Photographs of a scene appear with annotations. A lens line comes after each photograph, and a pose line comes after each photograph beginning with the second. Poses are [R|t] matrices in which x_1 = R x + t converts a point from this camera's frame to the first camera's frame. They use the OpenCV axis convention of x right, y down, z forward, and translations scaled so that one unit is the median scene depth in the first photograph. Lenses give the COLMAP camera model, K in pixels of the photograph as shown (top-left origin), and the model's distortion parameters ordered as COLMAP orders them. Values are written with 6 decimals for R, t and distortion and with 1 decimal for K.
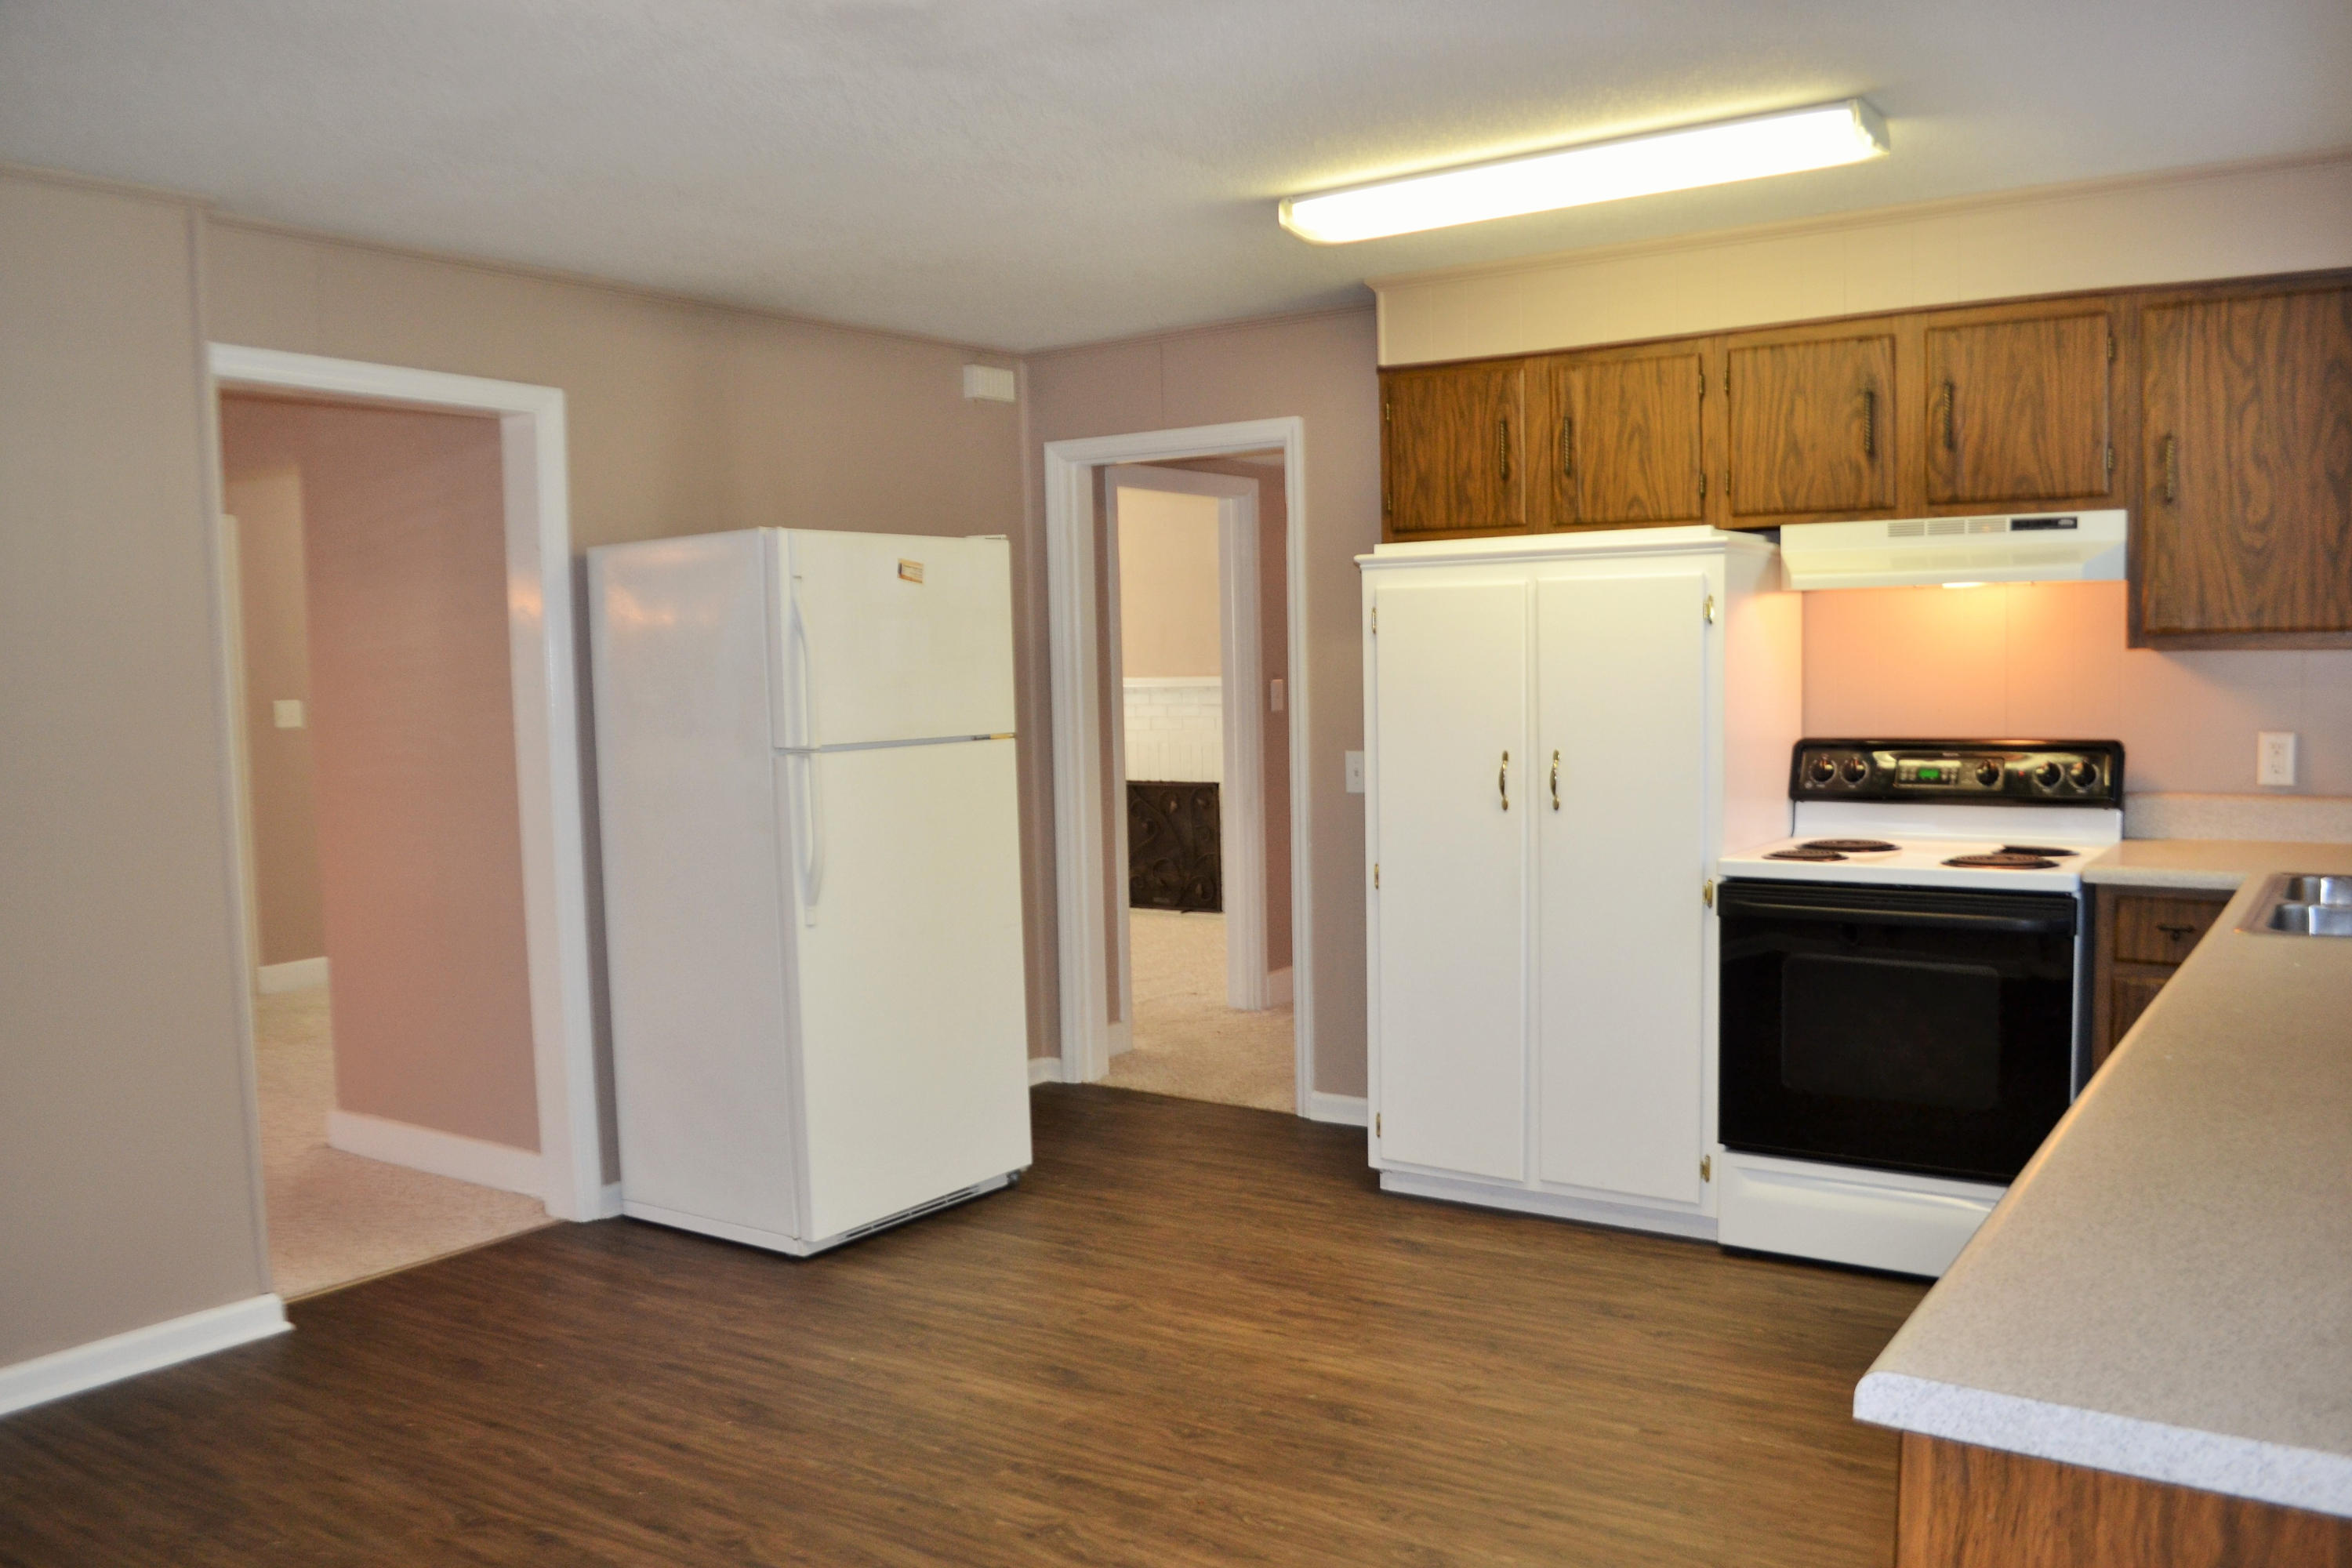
lens RADIAL K [[1888.6, 0, 1176.0], [0, 1888.6, 784.0], [0, 0, 1]] dist [-0.088379, 0.006040]
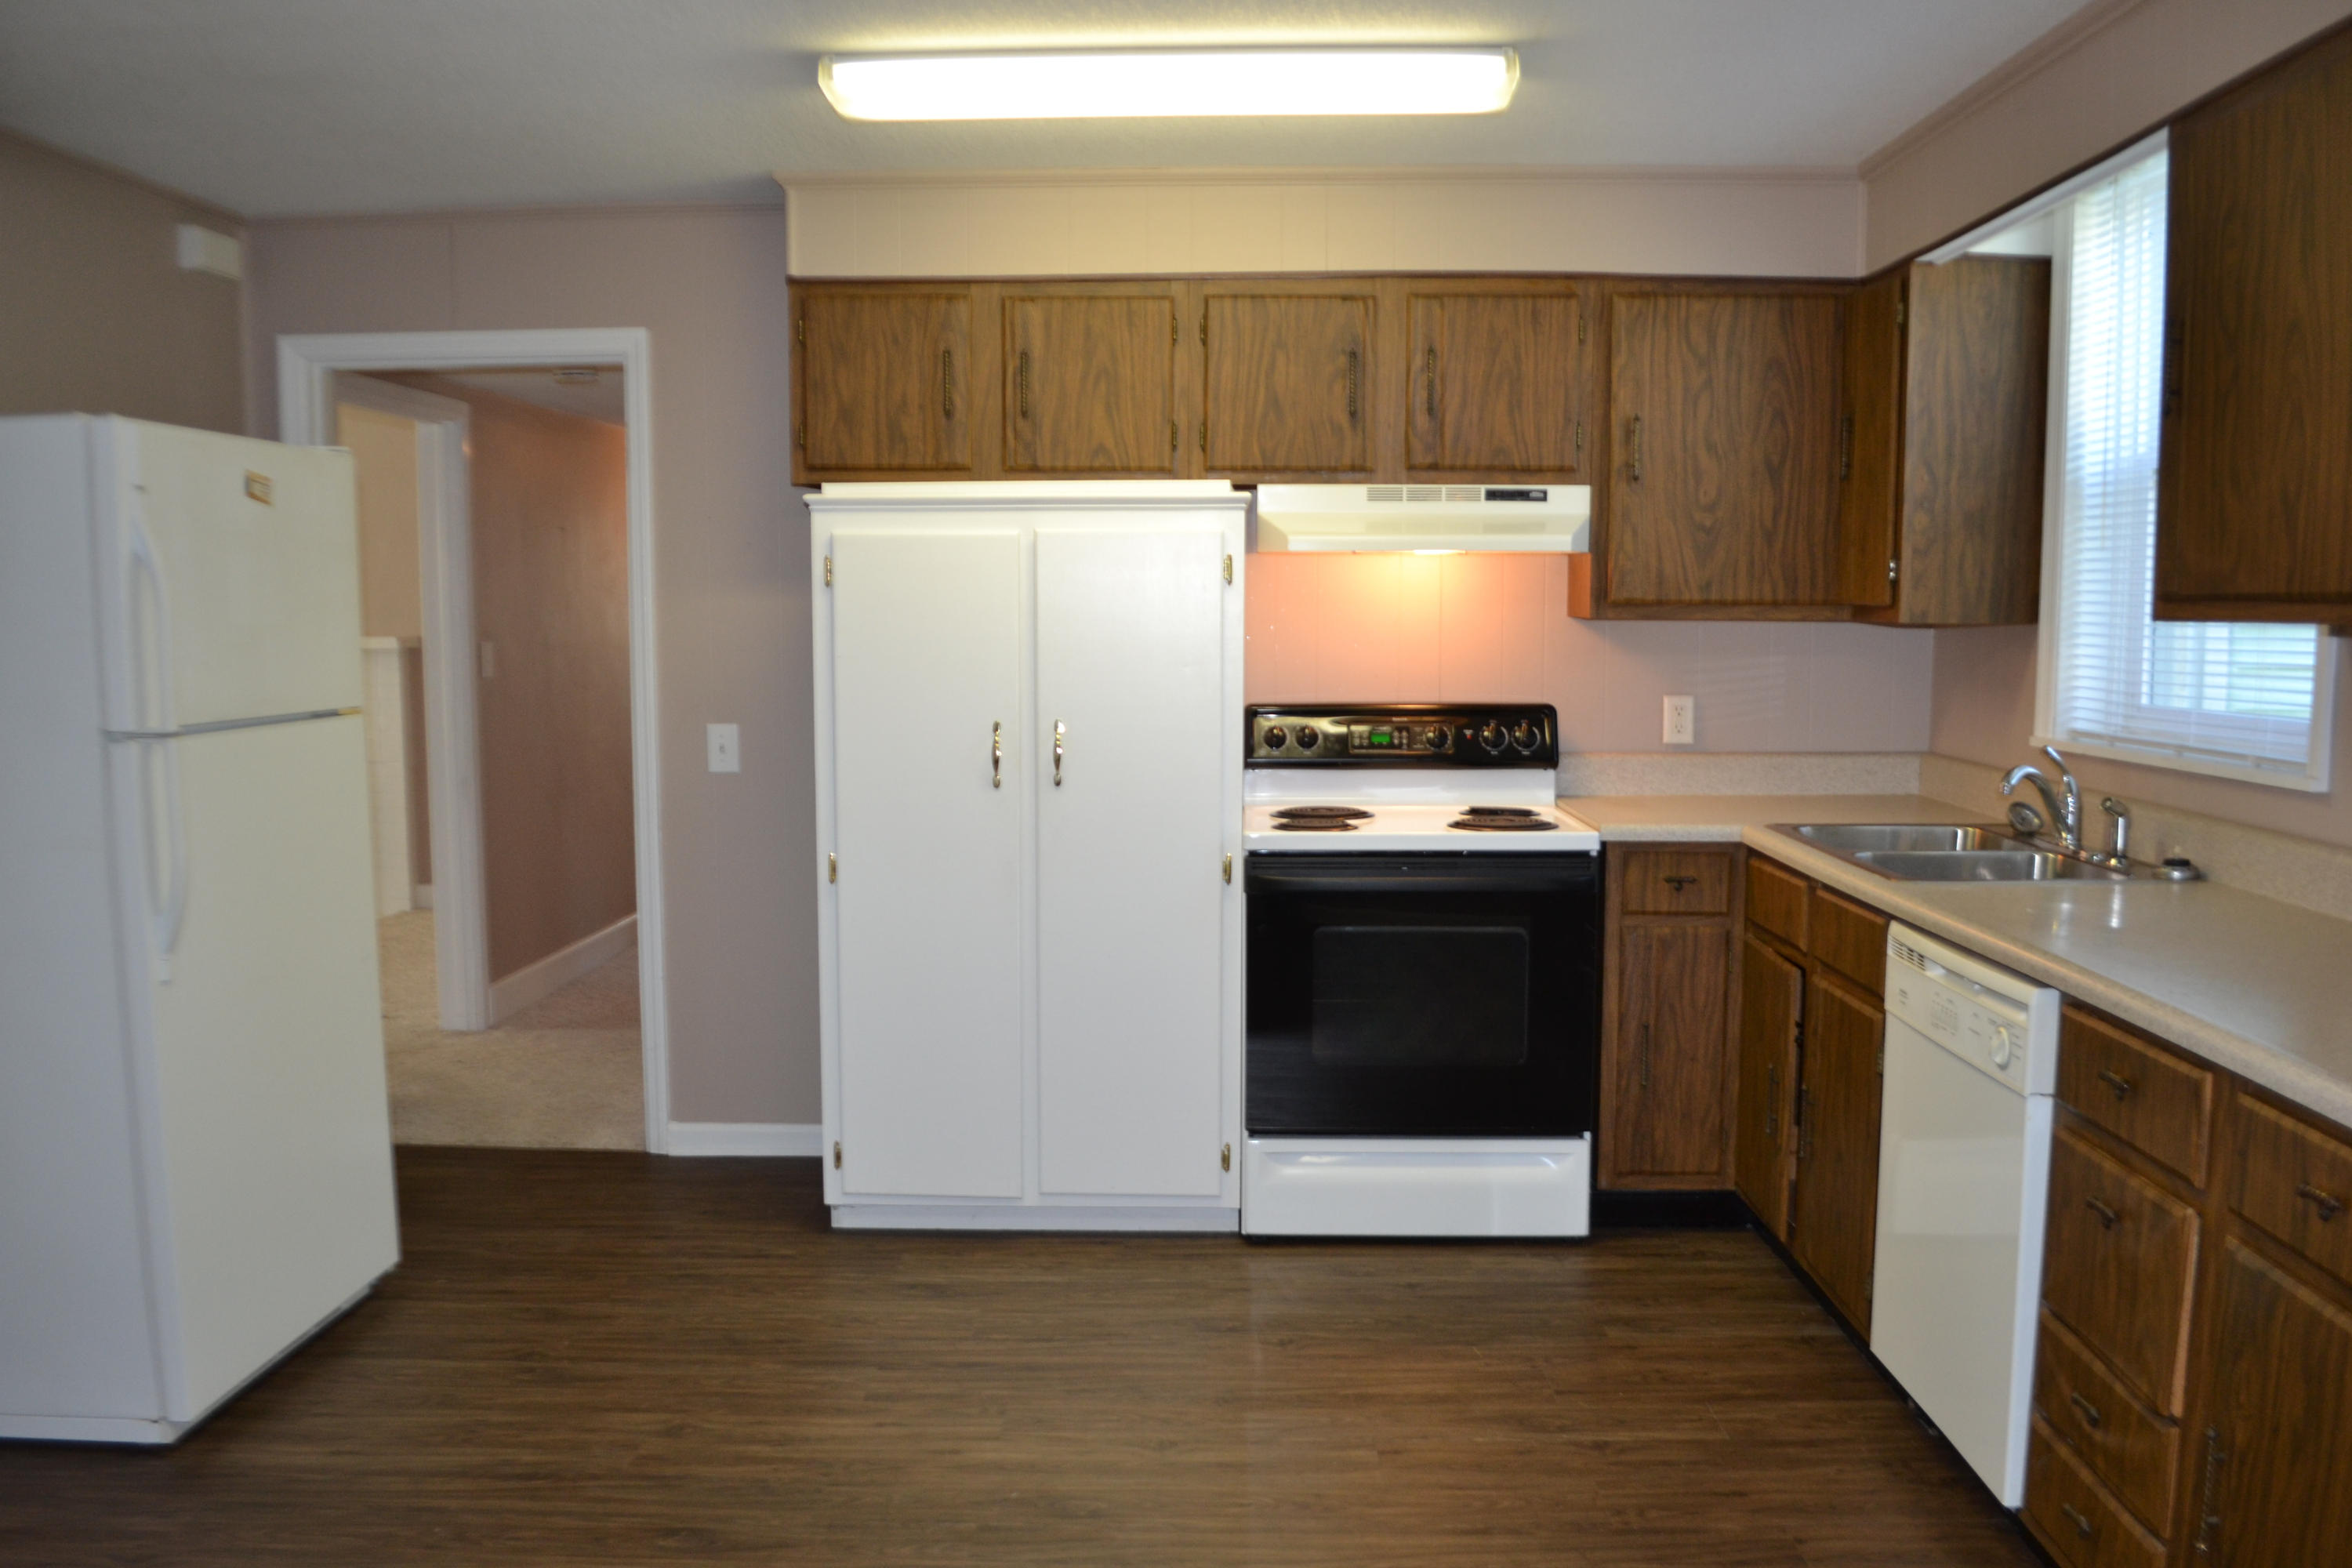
lens RADIAL K [[1888.6, 0, 1176.0], [0, 1888.6, 784.0], [0, 0, 1]] dist [-0.088379, 0.006040]
pose [[0.834391, -0.030556, 0.550325, -0.260055], [0.020071, 0.999484, 0.025065, -0.009080], [-0.550807, -0.009869, 0.834574, 0.217093]]
